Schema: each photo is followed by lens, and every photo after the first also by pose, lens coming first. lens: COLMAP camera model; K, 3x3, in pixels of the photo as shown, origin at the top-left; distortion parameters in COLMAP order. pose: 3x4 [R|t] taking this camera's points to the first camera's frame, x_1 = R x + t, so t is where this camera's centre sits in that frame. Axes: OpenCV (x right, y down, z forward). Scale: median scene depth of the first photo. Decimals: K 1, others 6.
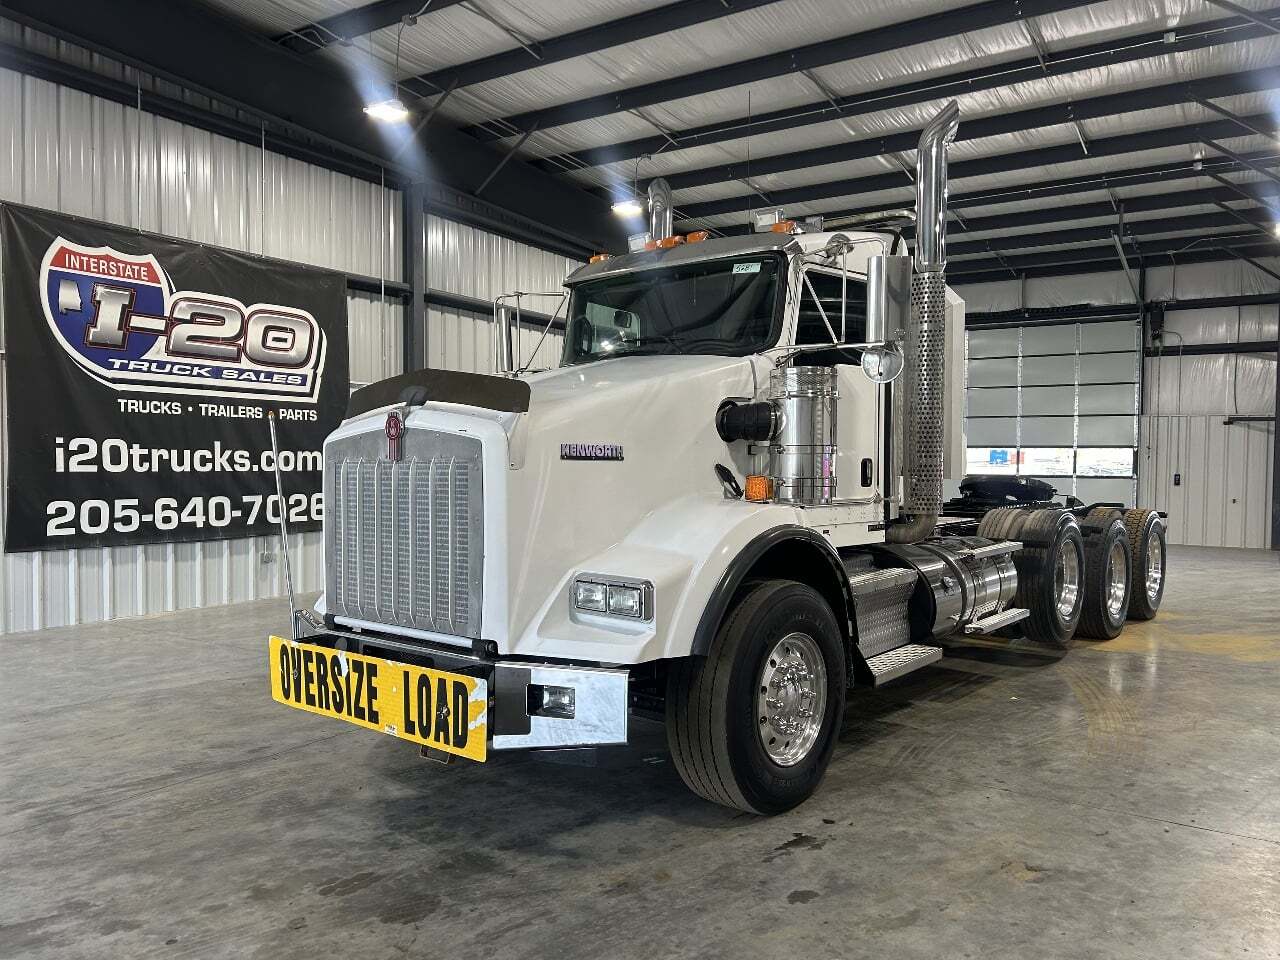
lens RADIAL K [[969.0, 0, 631.6], [0, 969.0, 480.6], [0, 0, 1]] dist [0.050295, -0.051404]
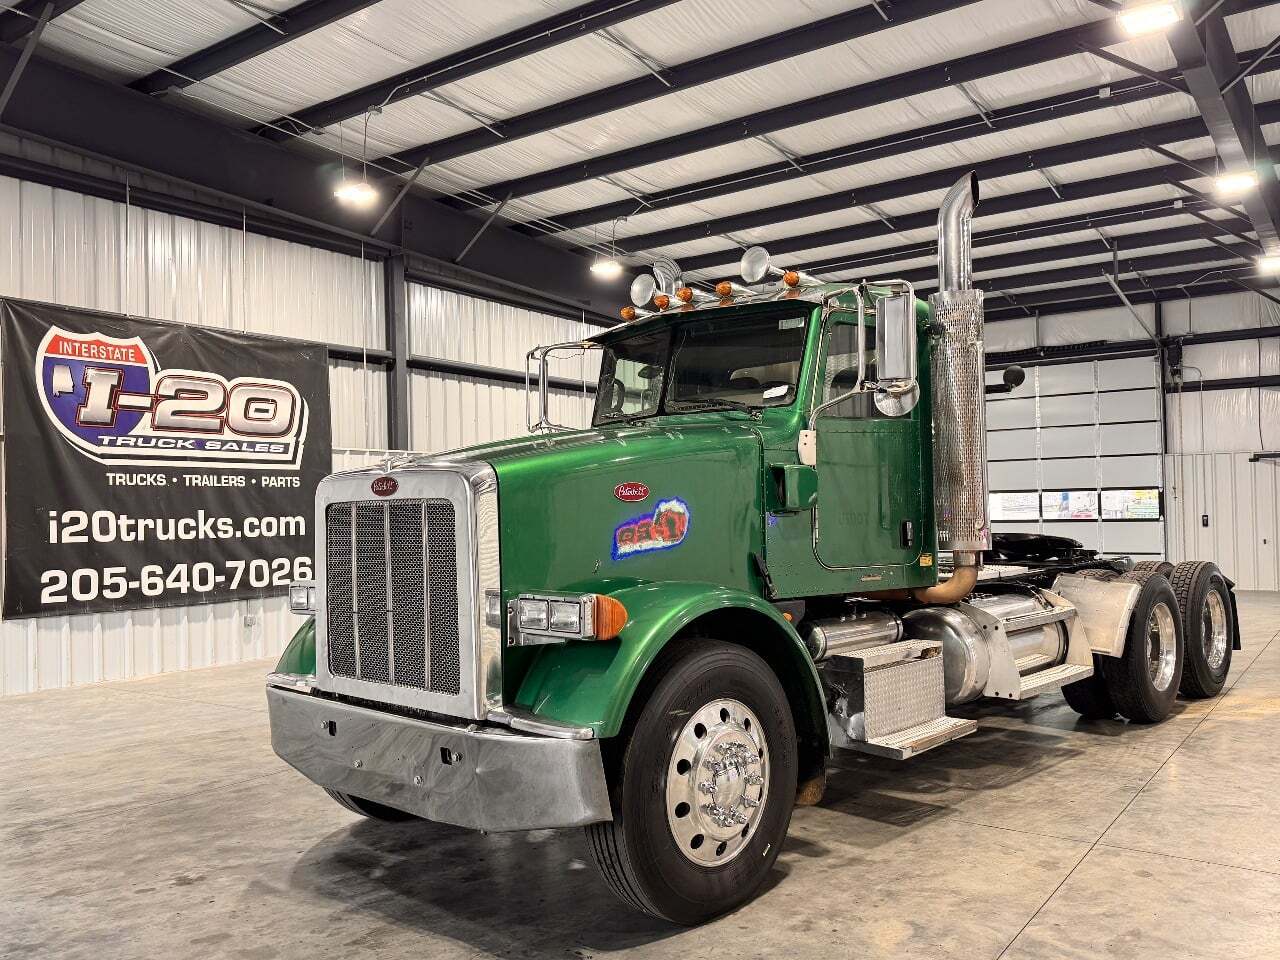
lens RADIAL K [[1066.0, 0, 642.1], [0, 1066.0, 477.3], [0, 0, 1]] dist [0.093097, -0.181749]
pose [[0.998445, -0.029593, -0.047247, 0.107480], [0.026897, 0.998028, -0.056720, 0.003299], [0.048832, 0.055361, 0.997272, -0.136064]]
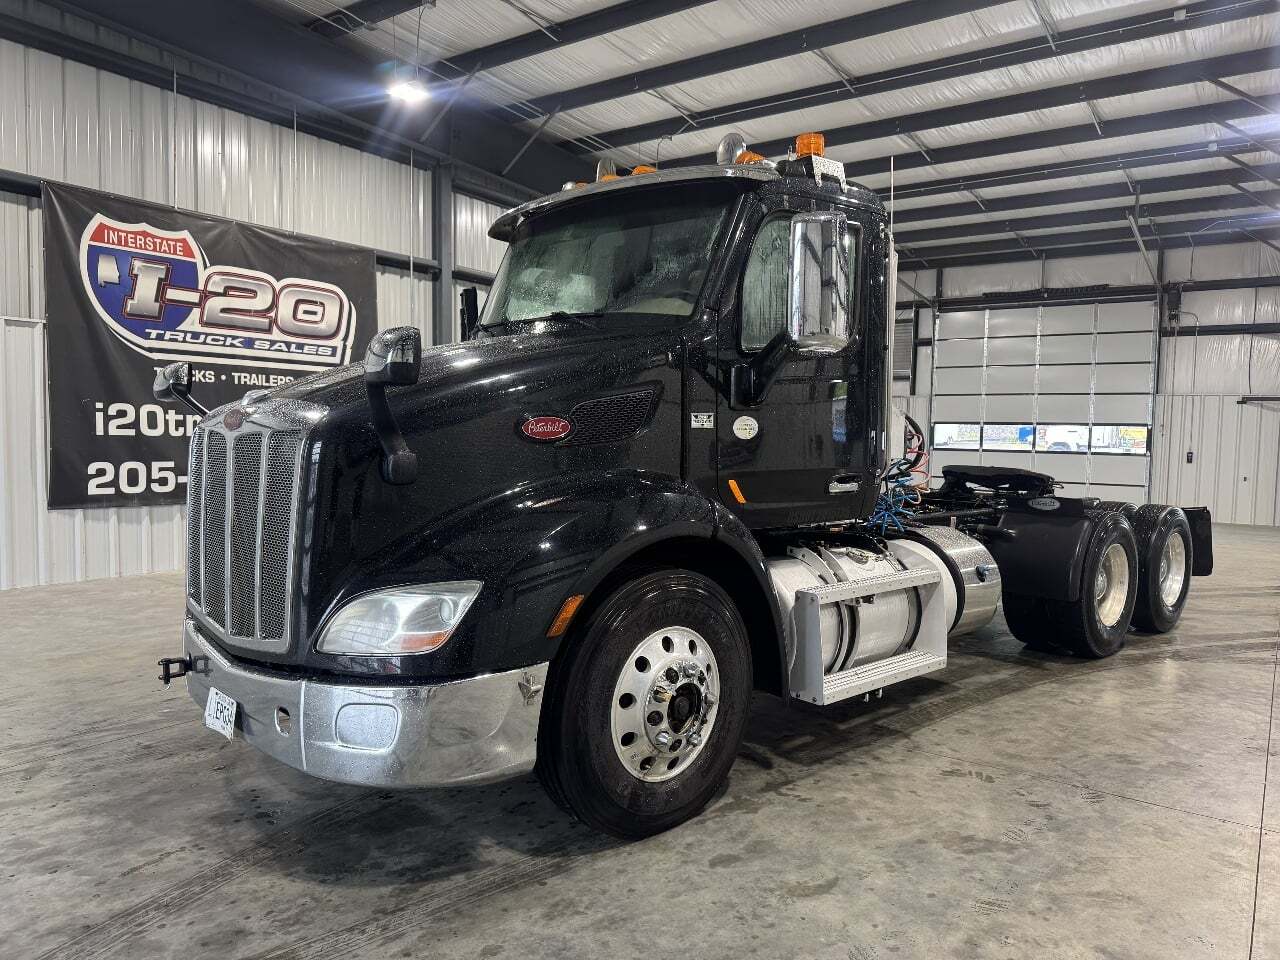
lens RADIAL K [[913.7, 0, 640.0], [0, 913.7, 480.0], [0, 0, 1]] dist [0.006868, -0.008832]
pose [[0.998774, 0.014247, -0.047401, 0.049527], [-0.012839, 0.999471, 0.029873, 0.002658], [0.047801, -0.029228, 0.998429, 0.026364]]
